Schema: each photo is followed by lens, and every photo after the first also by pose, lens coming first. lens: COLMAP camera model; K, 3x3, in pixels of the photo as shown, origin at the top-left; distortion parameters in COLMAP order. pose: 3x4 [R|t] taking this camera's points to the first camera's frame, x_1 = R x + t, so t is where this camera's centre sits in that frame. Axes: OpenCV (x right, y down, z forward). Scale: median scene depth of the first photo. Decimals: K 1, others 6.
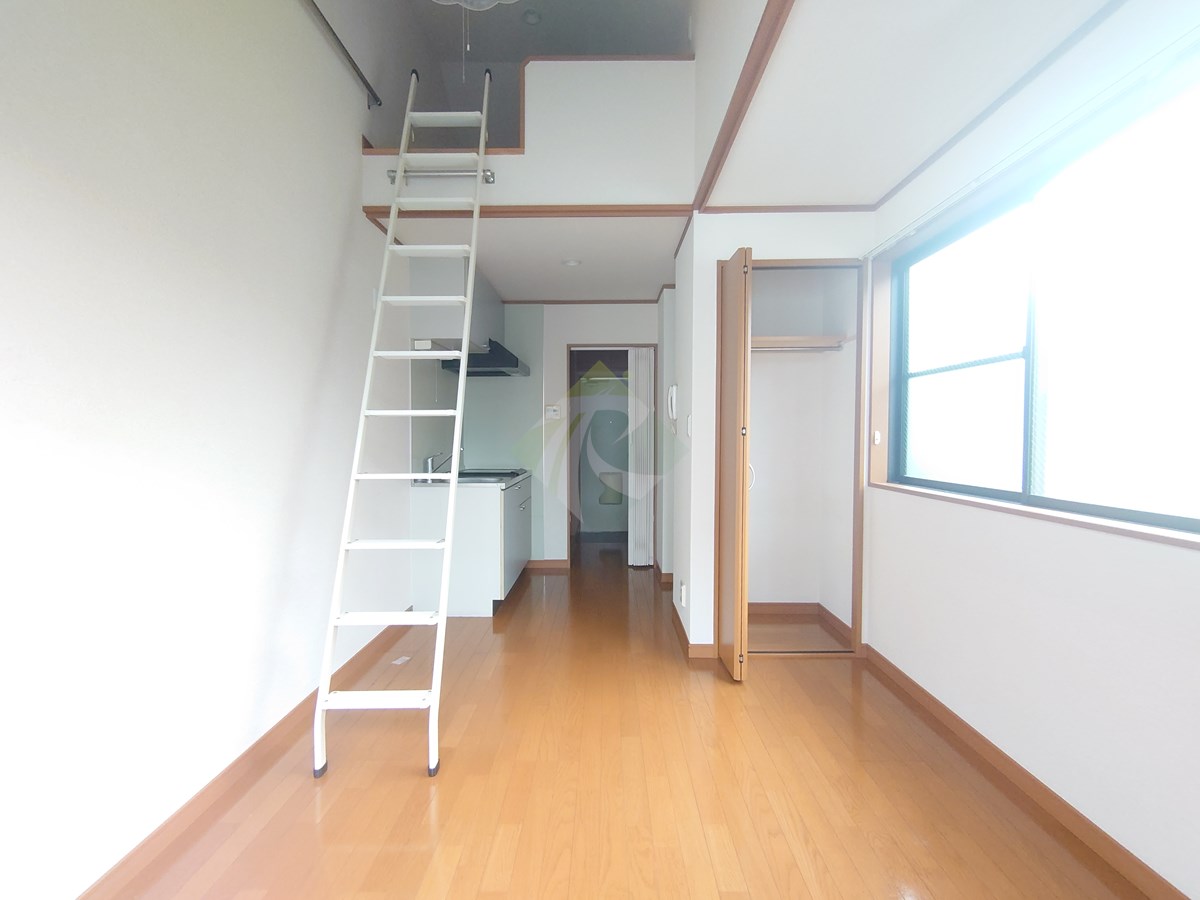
lens RADIAL K [[517.5, 0, 600.0], [0, 517.5, 450.0], [0, 0, 1]] dist [0.000460, -0.000575]
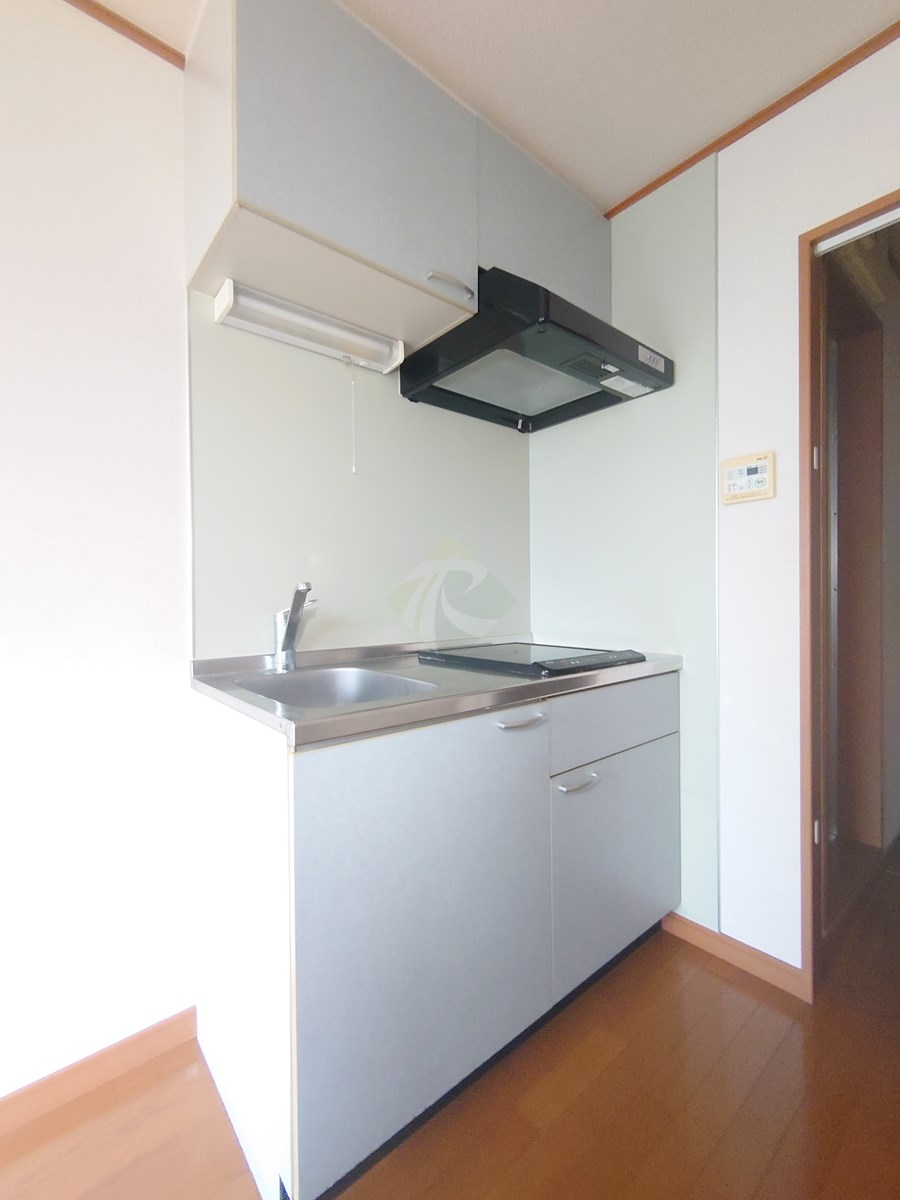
lens RADIAL K [[517.5, 0, 450.0], [0, 517.5, 600.0], [0, 0, 1]] dist [0.000460, -0.000575]
pose [[0.645797, 0.005780, -0.763488, 0.032835], [-0.014930, 0.999876, -0.005059, 0.005798], [0.763364, 0.014666, 0.645803, 0.661042]]
